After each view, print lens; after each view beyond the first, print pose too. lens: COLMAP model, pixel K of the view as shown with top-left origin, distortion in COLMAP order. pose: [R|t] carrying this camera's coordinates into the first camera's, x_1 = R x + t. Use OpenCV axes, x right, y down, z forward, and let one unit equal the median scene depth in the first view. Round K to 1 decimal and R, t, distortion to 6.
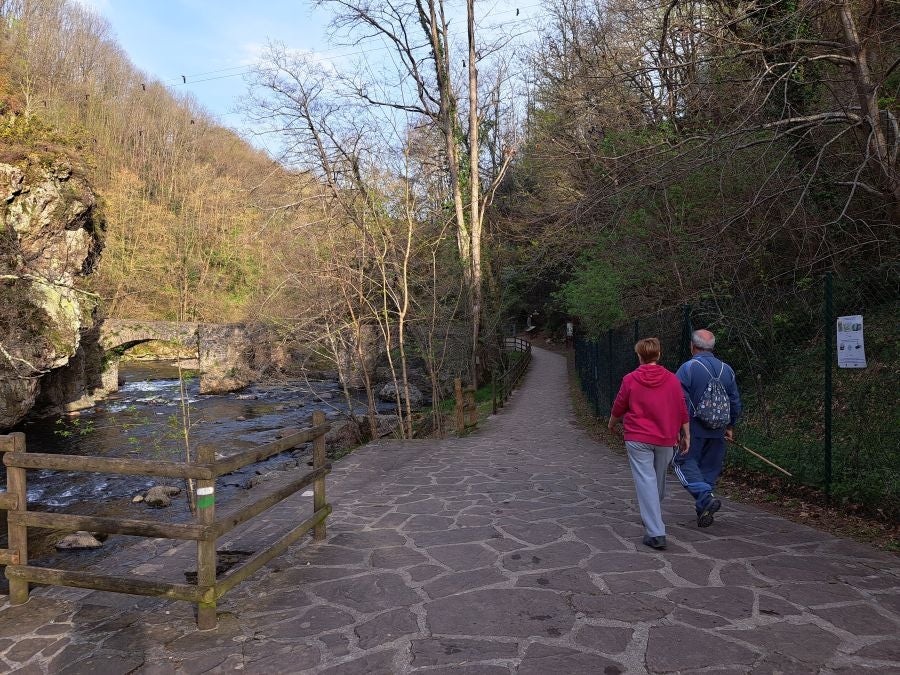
lens RADIAL K [[641.7, 0, 457.5], [0, 641.7, 314.9], [0, 0, 1]] dist [0.094601, -0.096842]
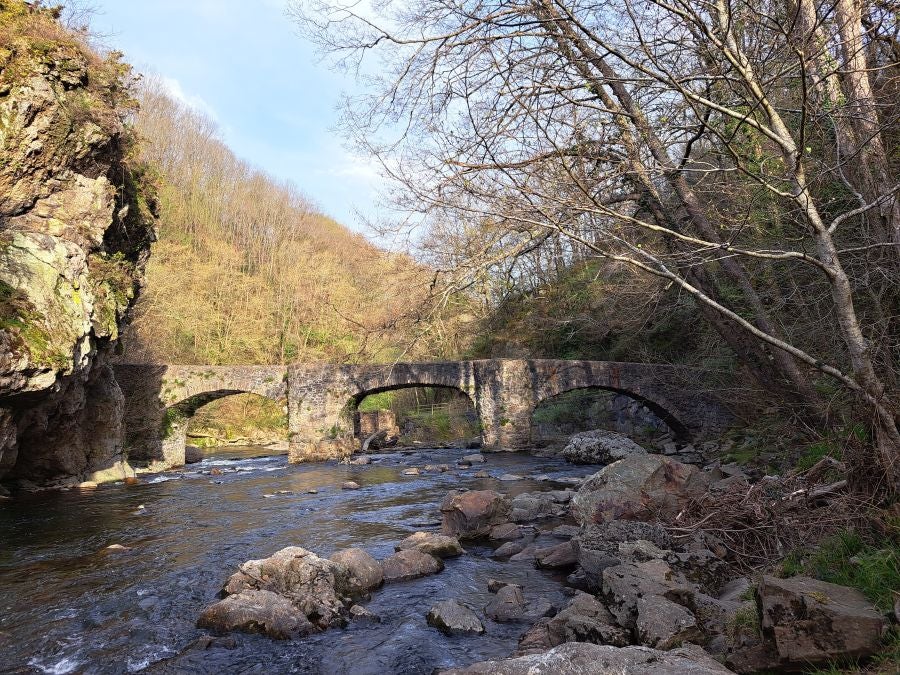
lens RADIAL K [[641.7, 0, 457.5], [0, 641.7, 314.9], [0, 0, 1]] dist [0.094601, -0.096842]
pose [[0.989604, -0.052061, -0.134065, -0.161295], [0.032254, 0.988776, -0.145883, 0.099073], [0.140155, 0.140042, 0.980176, 0.449738]]
